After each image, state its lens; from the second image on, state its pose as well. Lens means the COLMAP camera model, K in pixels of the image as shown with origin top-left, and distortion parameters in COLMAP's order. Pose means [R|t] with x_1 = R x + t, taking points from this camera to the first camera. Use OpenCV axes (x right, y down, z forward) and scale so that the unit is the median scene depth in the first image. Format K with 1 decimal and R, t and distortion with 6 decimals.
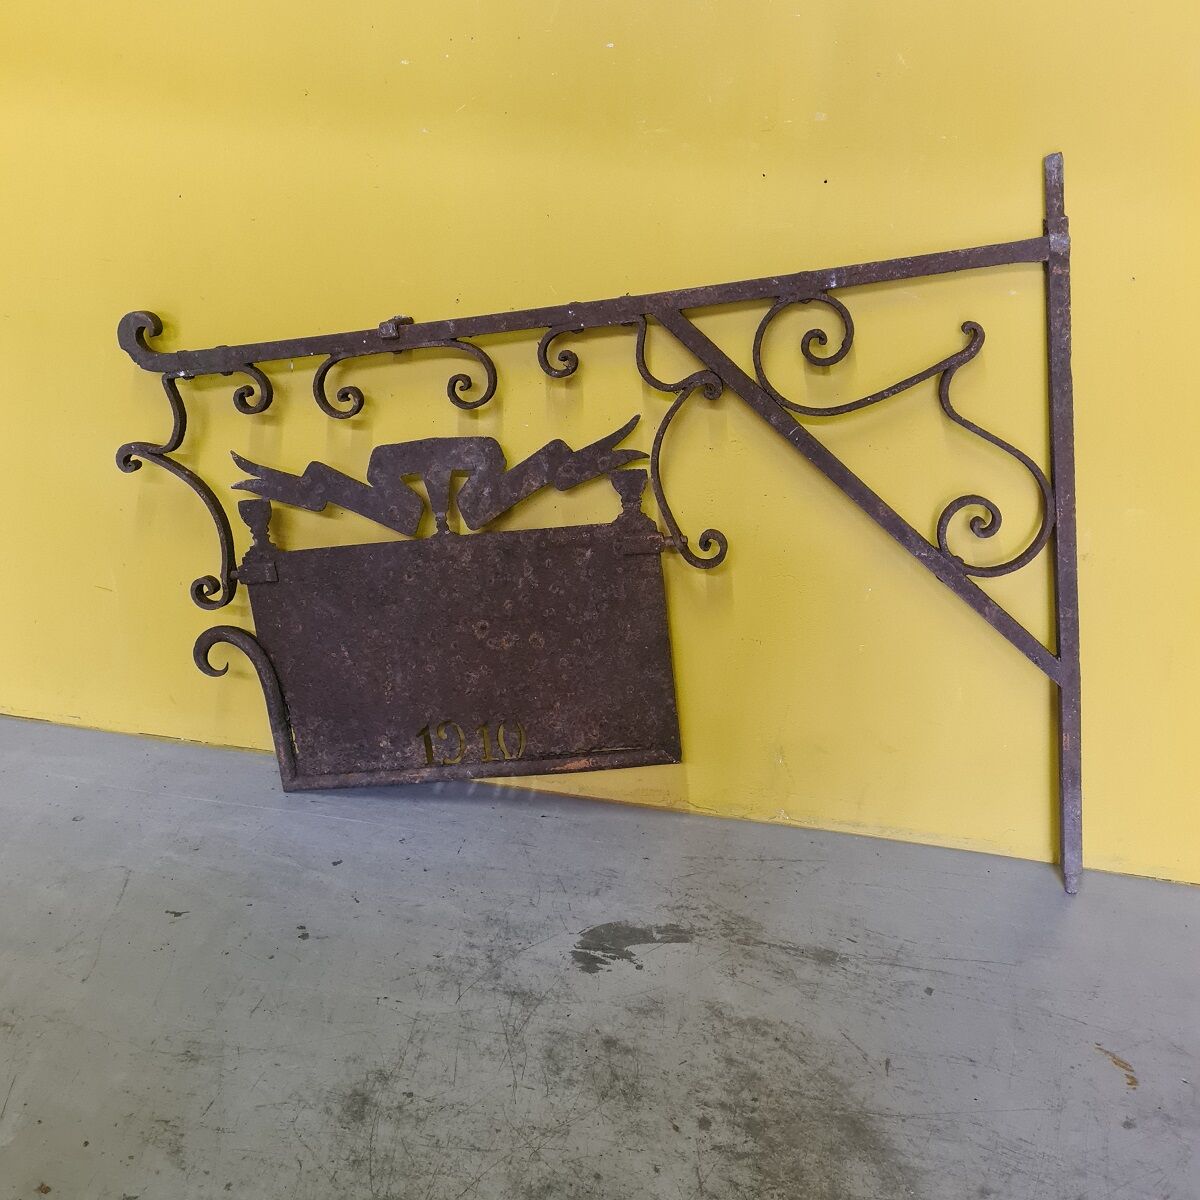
lens RADIAL K [[1241.7, 0, 607.2], [0, 1241.7, 607.5], [0, 0, 1]] dist [0.038701, 0.000000]
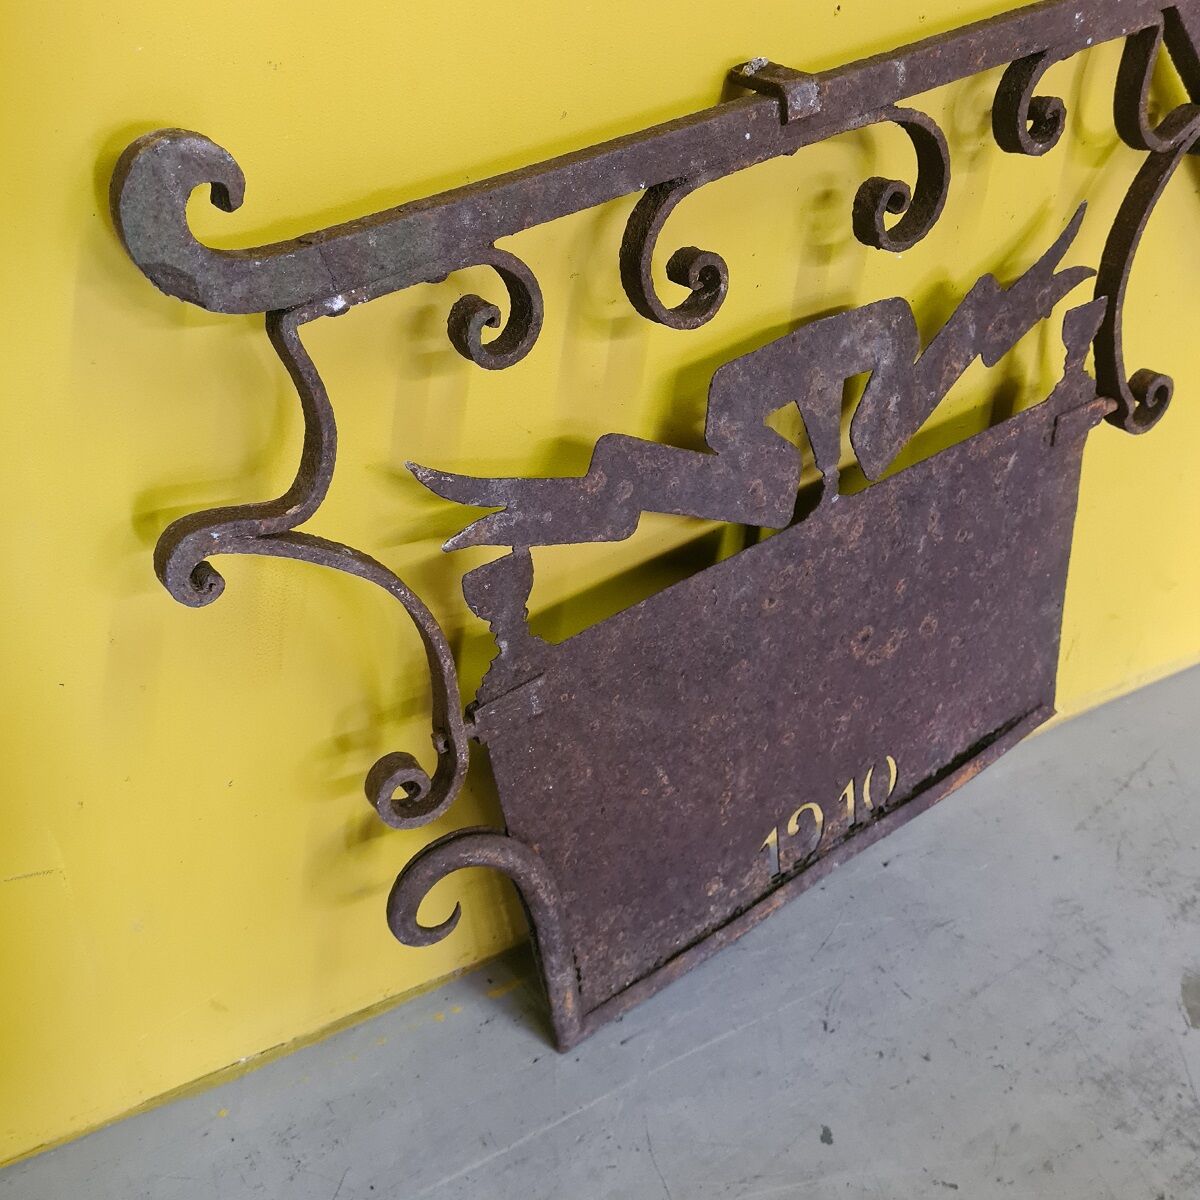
lens RADIAL K [[1241.7, 0, 628.1], [0, 1241.7, 621.5], [0, 0, 1]] dist [0.038701, 0.000000]
pose [[0.744781, -0.358204, 0.563020, -0.512716], [0.195649, 0.923854, 0.328961, -0.204427], [-0.637984, -0.134850, 0.758151, 0.667593]]
